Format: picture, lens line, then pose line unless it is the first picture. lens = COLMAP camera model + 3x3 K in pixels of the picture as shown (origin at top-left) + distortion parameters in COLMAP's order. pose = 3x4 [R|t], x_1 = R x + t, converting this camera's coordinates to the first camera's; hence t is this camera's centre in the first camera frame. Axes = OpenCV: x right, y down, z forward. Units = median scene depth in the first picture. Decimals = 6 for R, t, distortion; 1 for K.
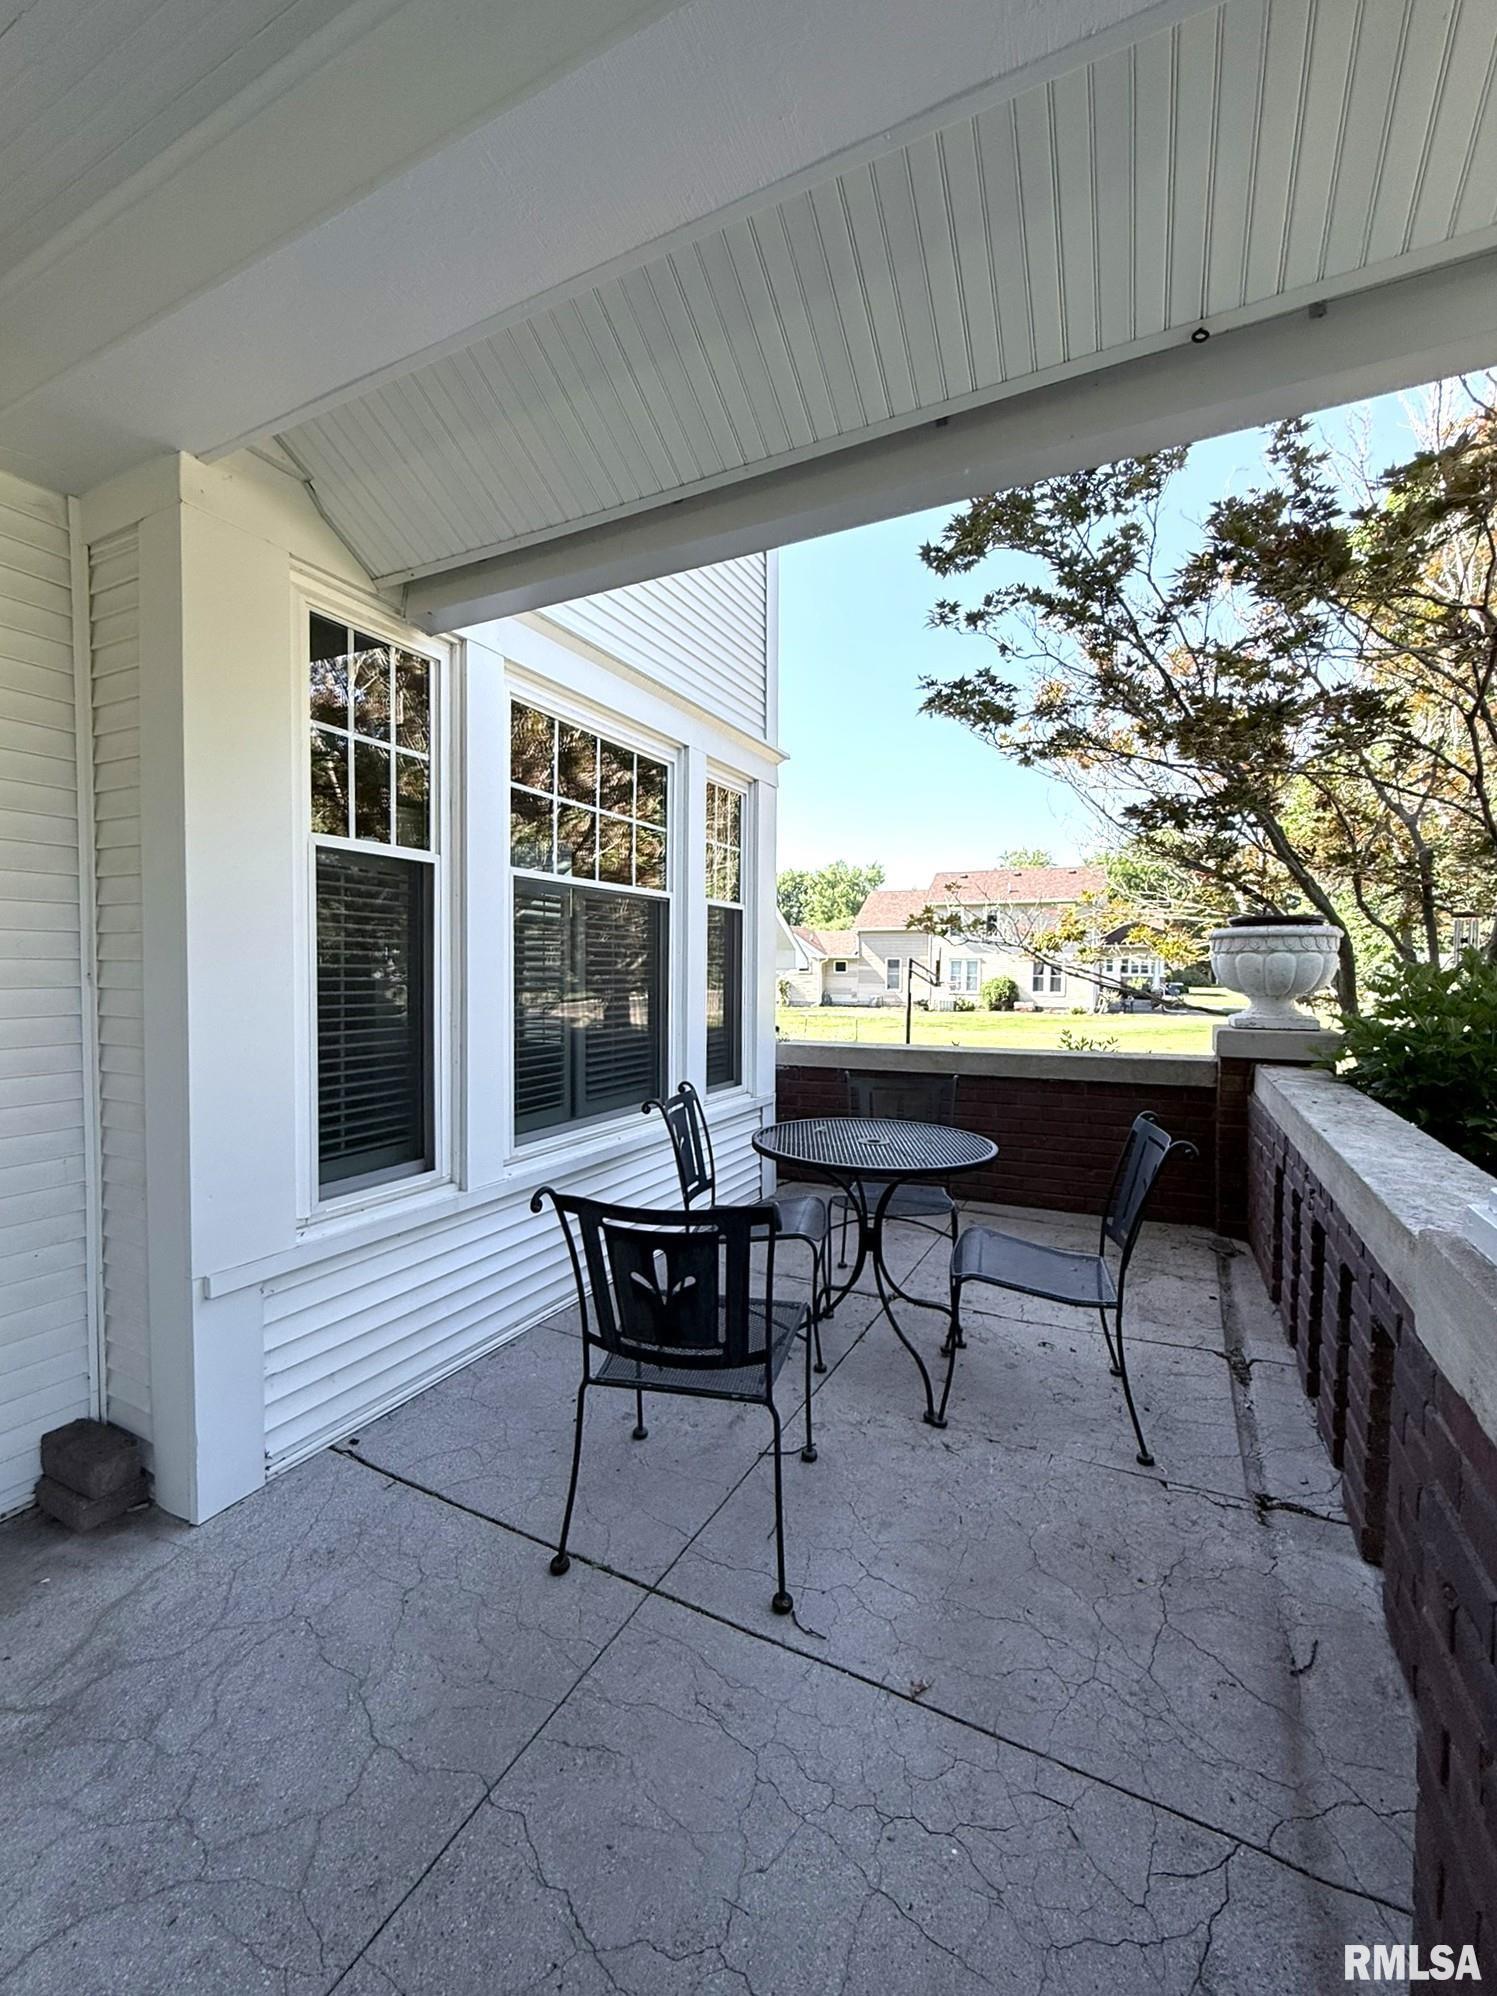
lens RADIAL K [[812.5, 0, 740.5], [0, 812.5, 995.6], [0, 0, 1]] dist [-0.001872, 0.000637]
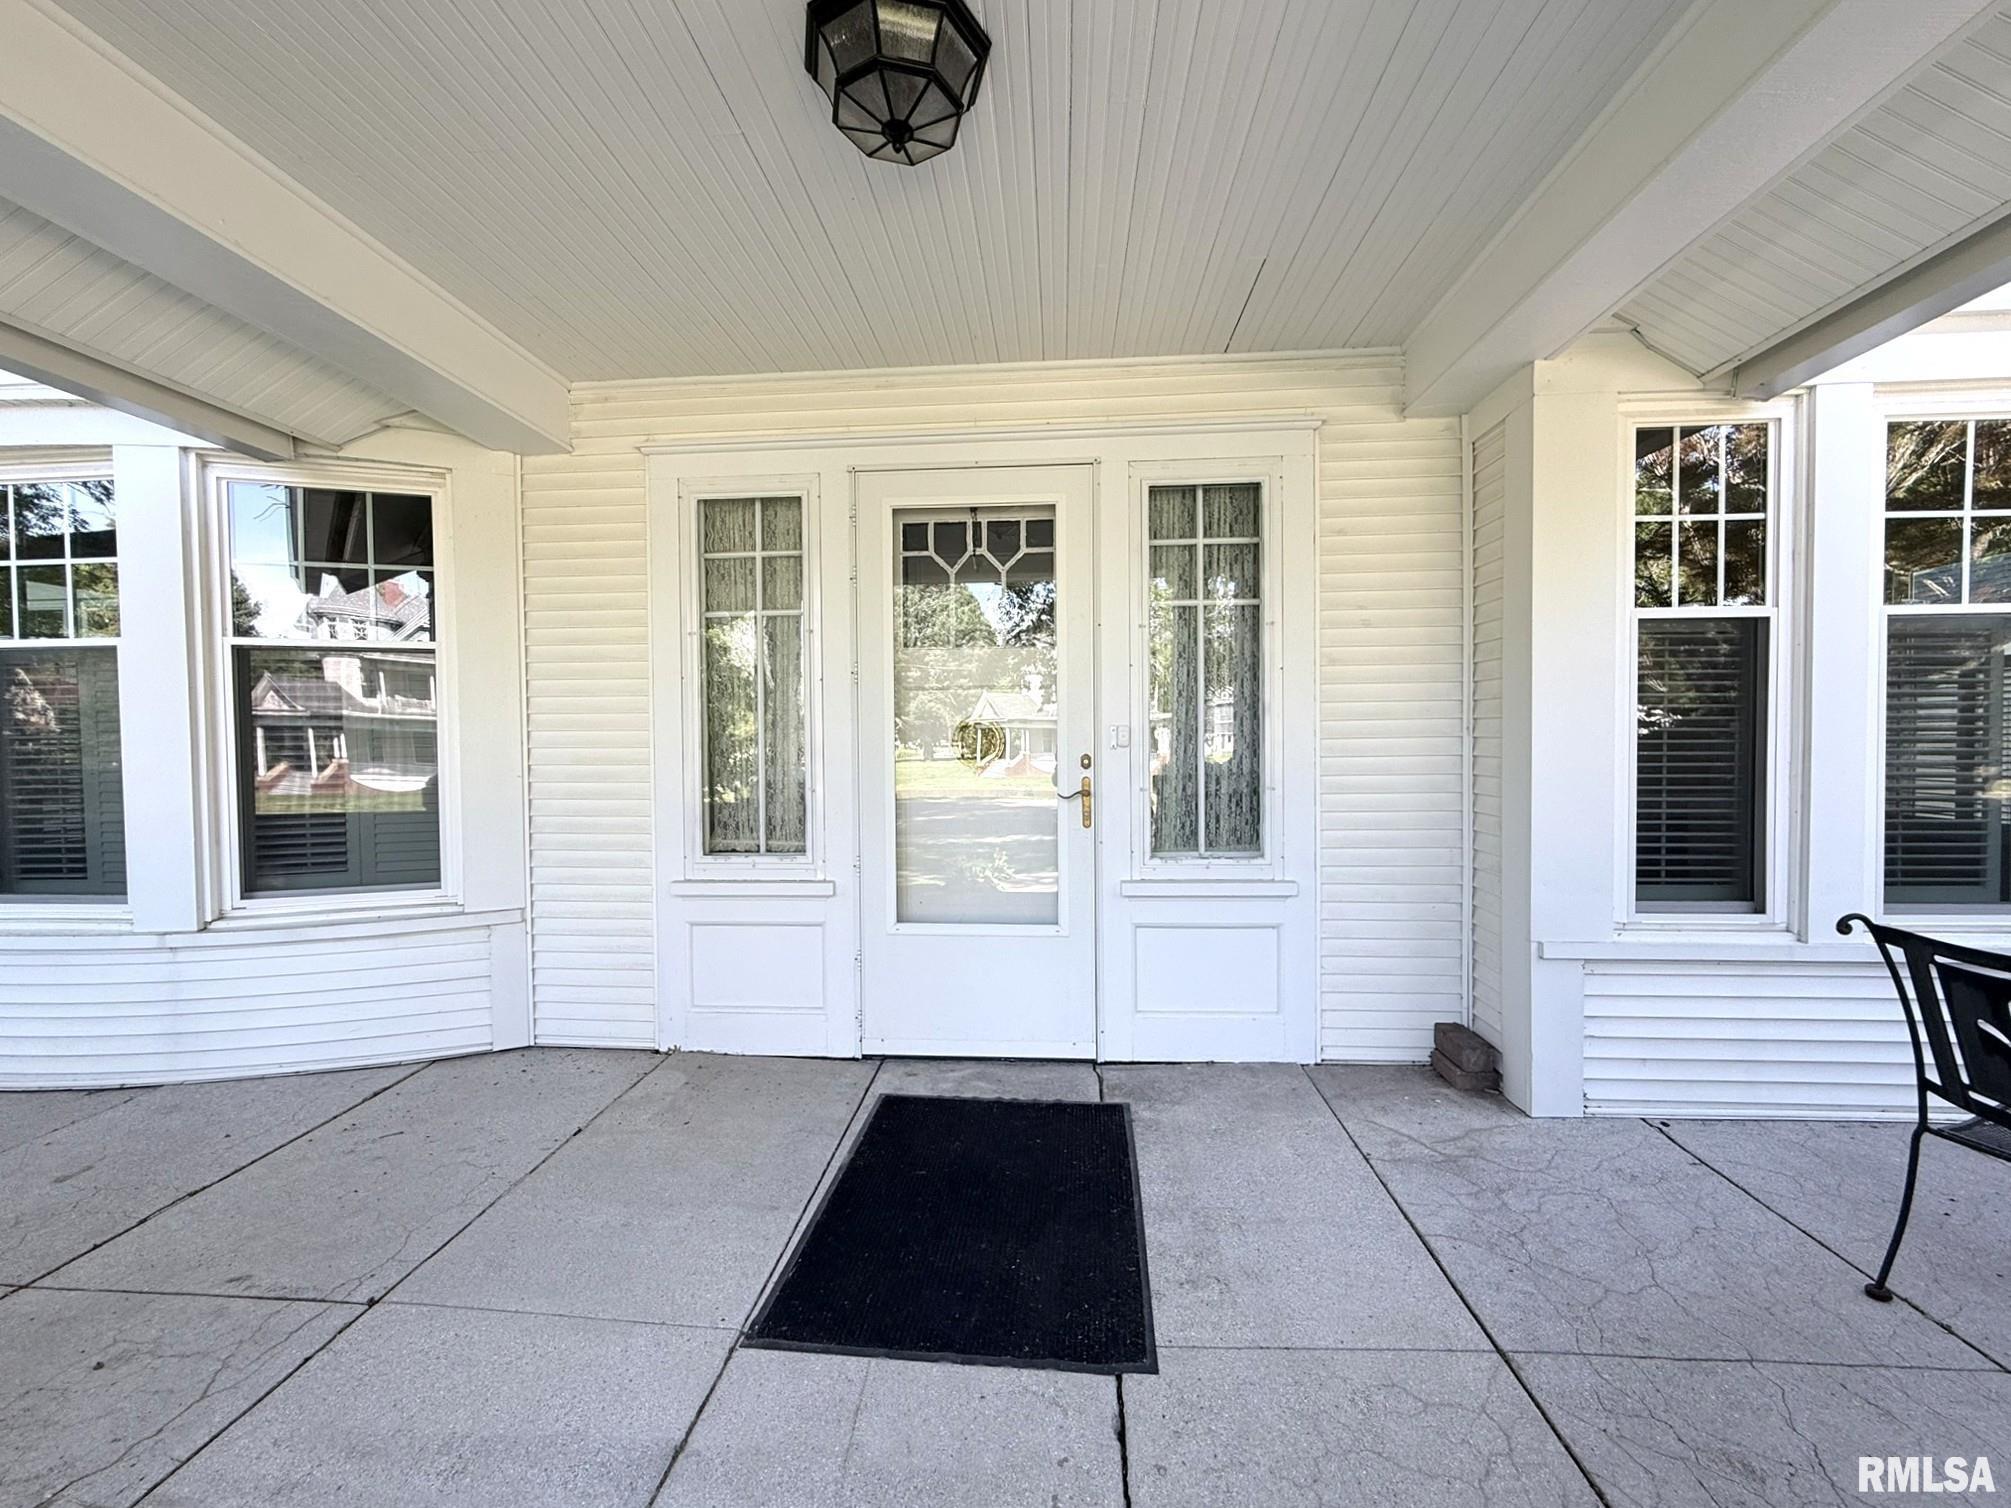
lens RADIAL K [[818.6, 0, 1000.2], [0, 818.6, 754.9], [0, 0, 1]] dist [-0.001872, 0.000637]
pose [[0.383320, 0.008677, -0.923575, 0.257376], [-0.018676, 0.999824, 0.001642, 0.036811], [0.923427, 0.016619, 0.383414, -0.369071]]
